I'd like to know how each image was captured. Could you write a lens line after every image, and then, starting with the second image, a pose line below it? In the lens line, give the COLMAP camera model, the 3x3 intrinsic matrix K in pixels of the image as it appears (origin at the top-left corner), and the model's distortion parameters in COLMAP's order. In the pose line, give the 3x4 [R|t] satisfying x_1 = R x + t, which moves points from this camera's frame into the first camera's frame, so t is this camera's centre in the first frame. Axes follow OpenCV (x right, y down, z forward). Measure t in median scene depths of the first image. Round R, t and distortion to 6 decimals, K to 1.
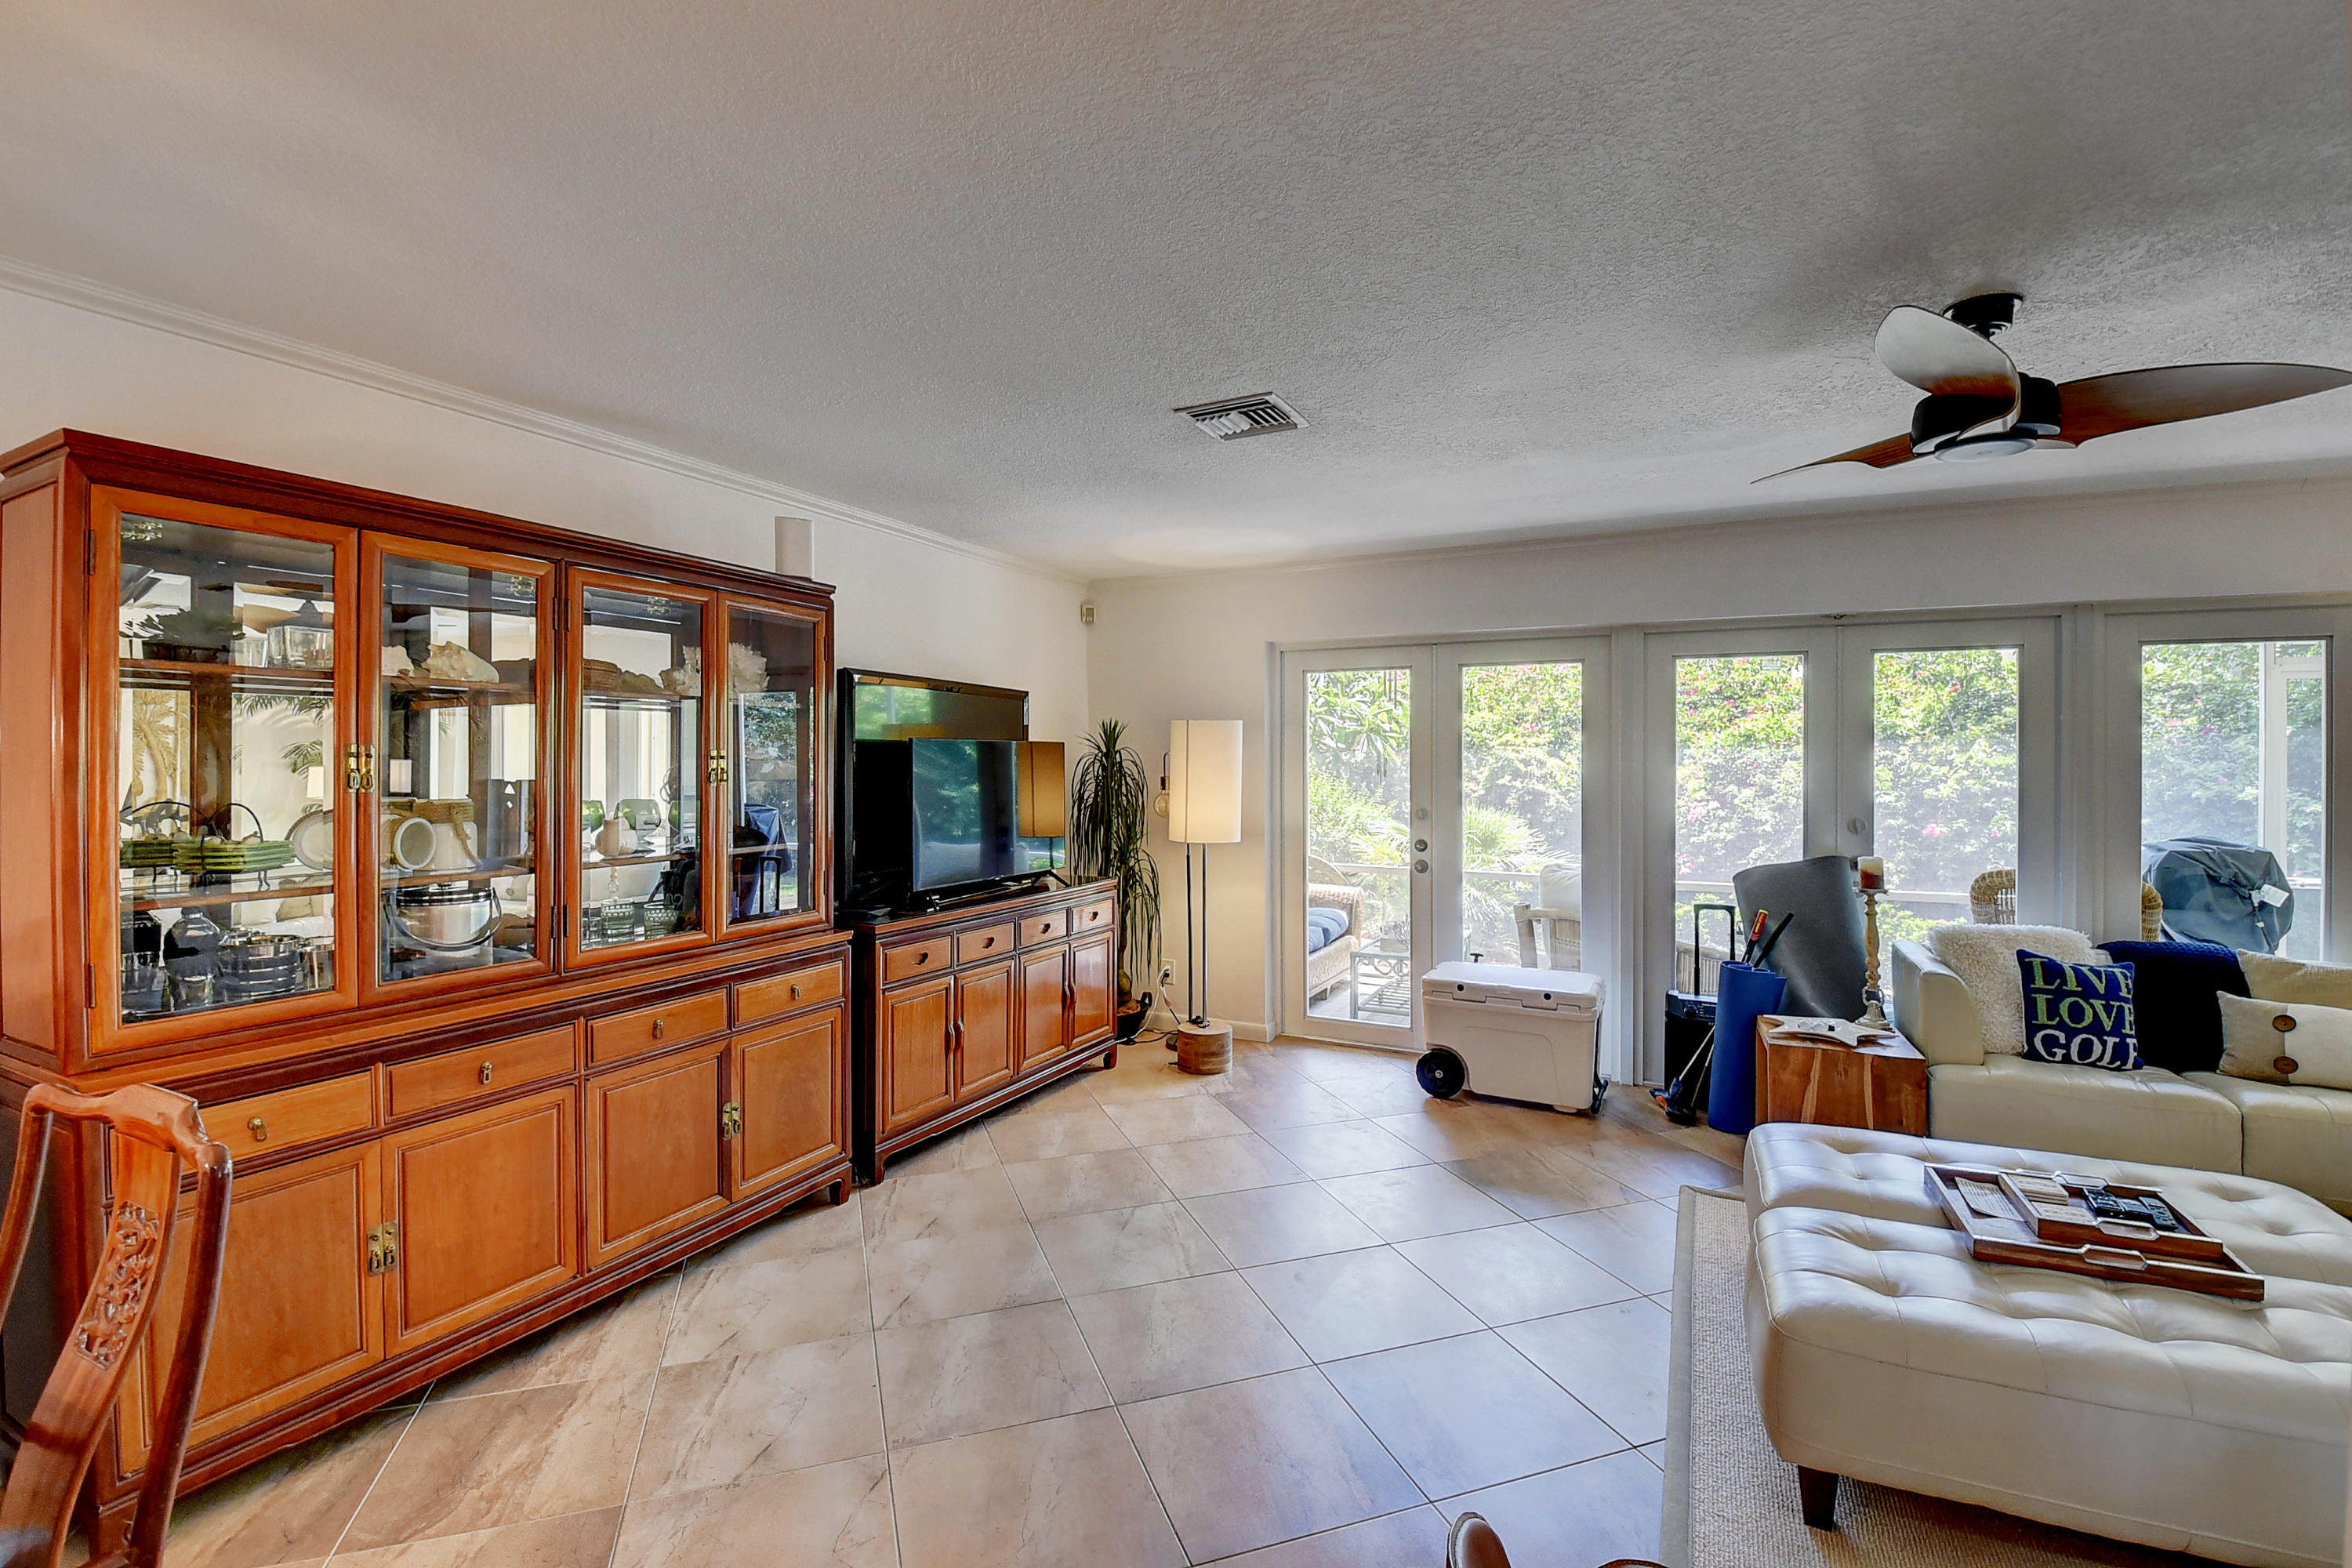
lens RADIAL K [[1024.6, 0, 1182.1], [0, 1024.6, 760.5], [0, 0, 1]] dist [-0.013100, -0.010956]
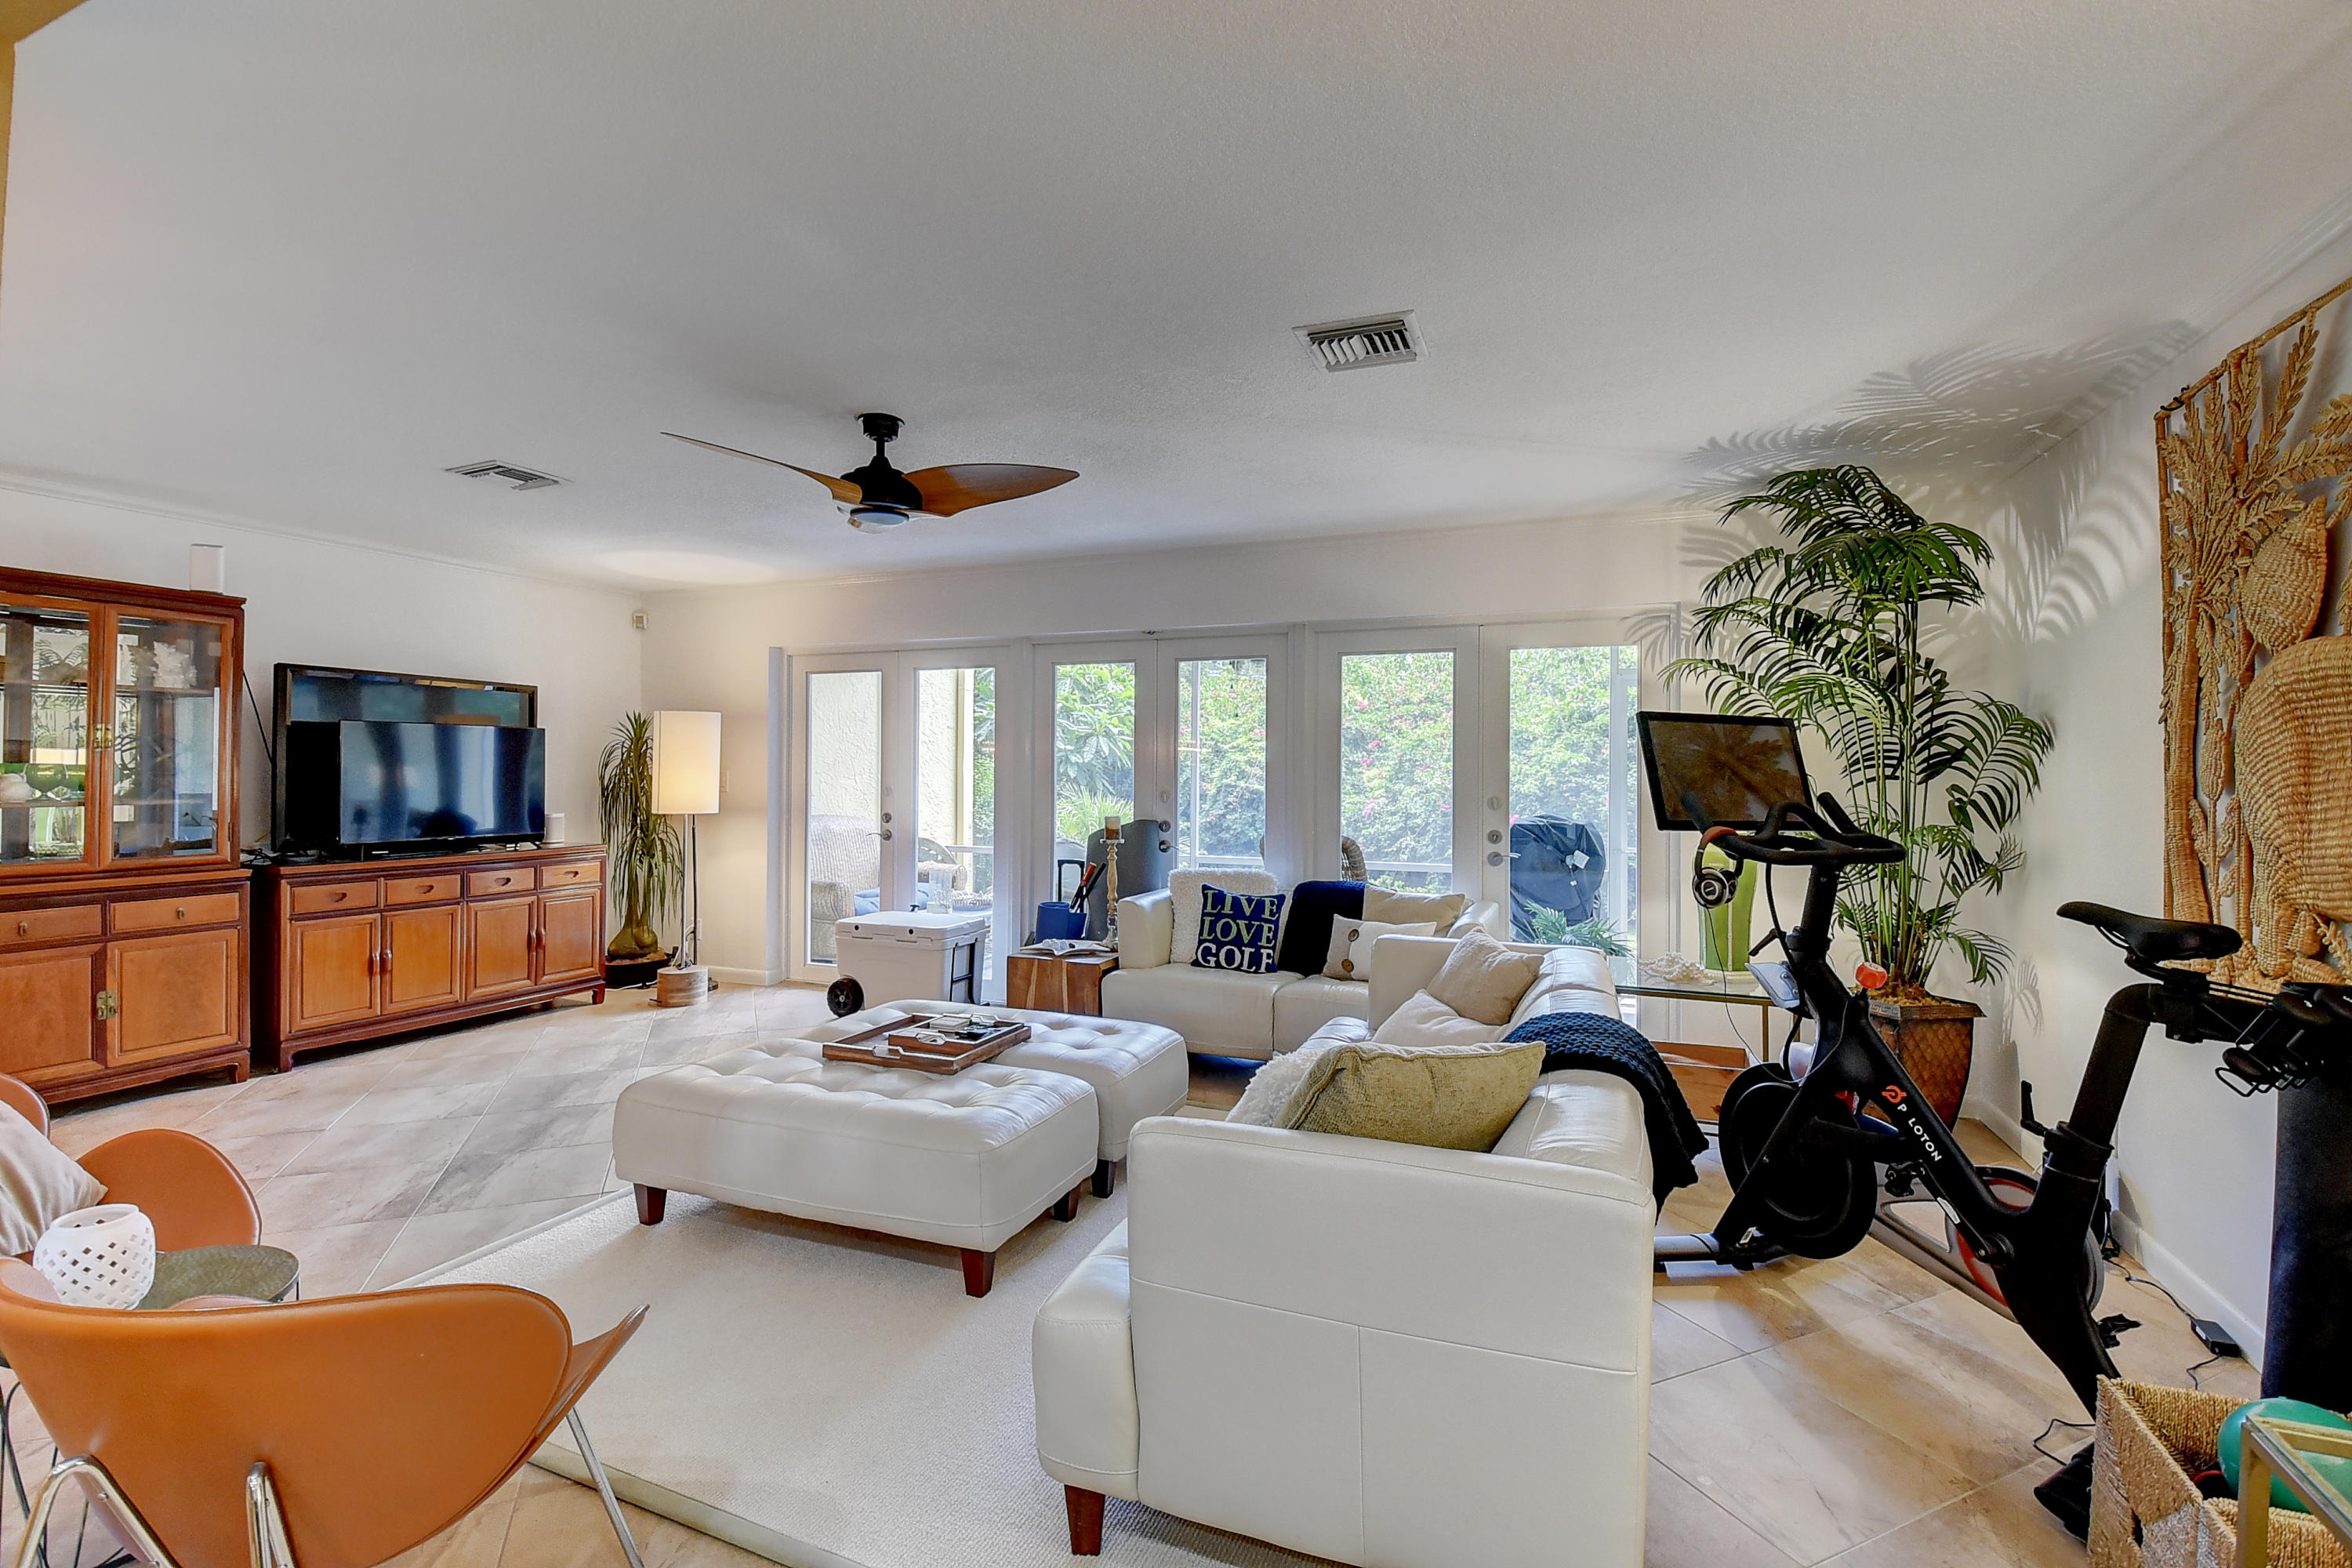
lens RADIAL K [[1024.6, 0, 1200.6], [0, 1024.6, 759.1], [0, 0, 1]] dist [-0.013100, -0.010956]
pose [[0.995282, 0.003608, 0.096955, 0.717426], [-0.002519, 0.999932, -0.011348, 0.039042], [-0.096989, 0.011050, 0.995224, -0.351107]]
